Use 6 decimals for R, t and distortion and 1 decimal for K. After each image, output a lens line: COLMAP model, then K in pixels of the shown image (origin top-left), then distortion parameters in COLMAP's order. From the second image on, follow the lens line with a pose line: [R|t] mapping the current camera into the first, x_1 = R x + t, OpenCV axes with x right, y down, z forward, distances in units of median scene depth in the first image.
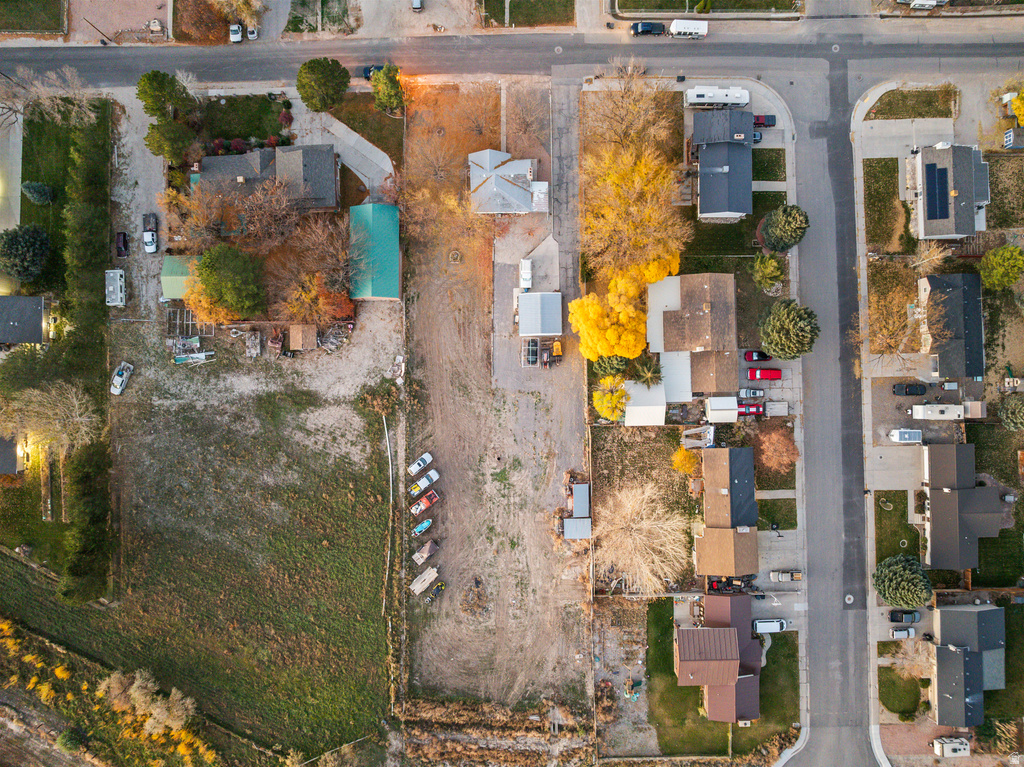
lens RADIAL K [[718.8, 0, 518.1], [0, 718.8, 382.9], [0, 0, 1]] dist [-0.028017, -0.020013]
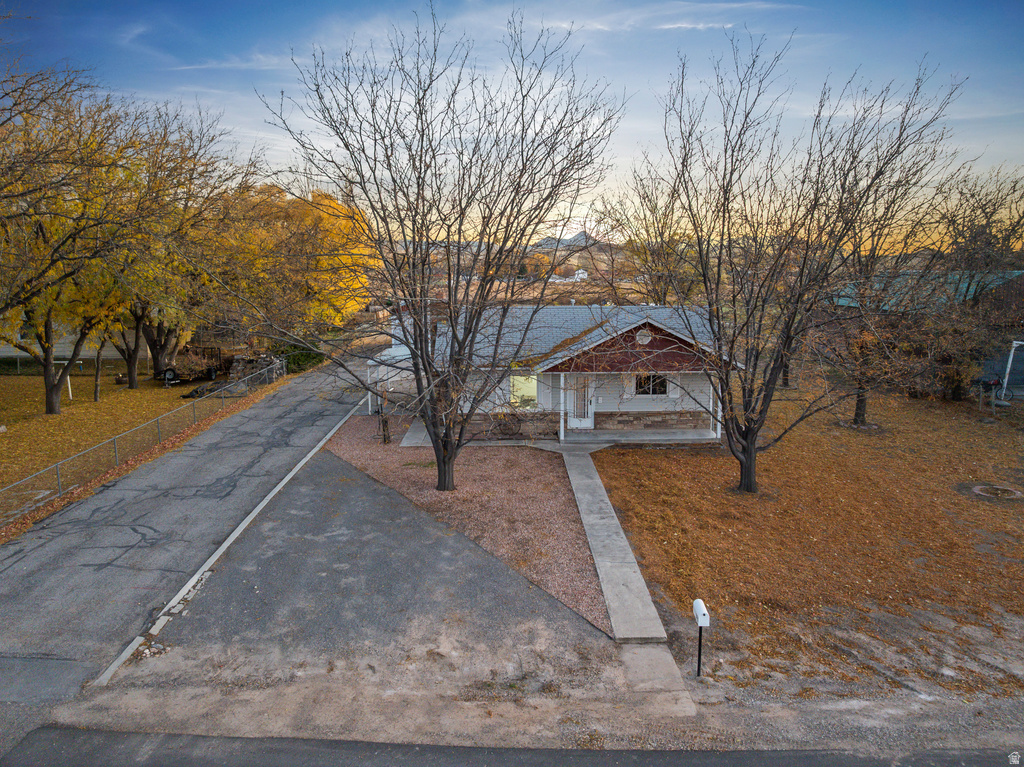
lens RADIAL K [[717.4, 0, 518.1], [0, 717.4, 385.5], [0, 0, 1]] dist [-0.035696, 0.004969]
pose [[-0.999837, 0.012422, -0.013096, -0.003452], [-0.014747, -0.143818, 0.989494, -0.503923], [0.010408, 0.989526, 0.143978, 0.964847]]
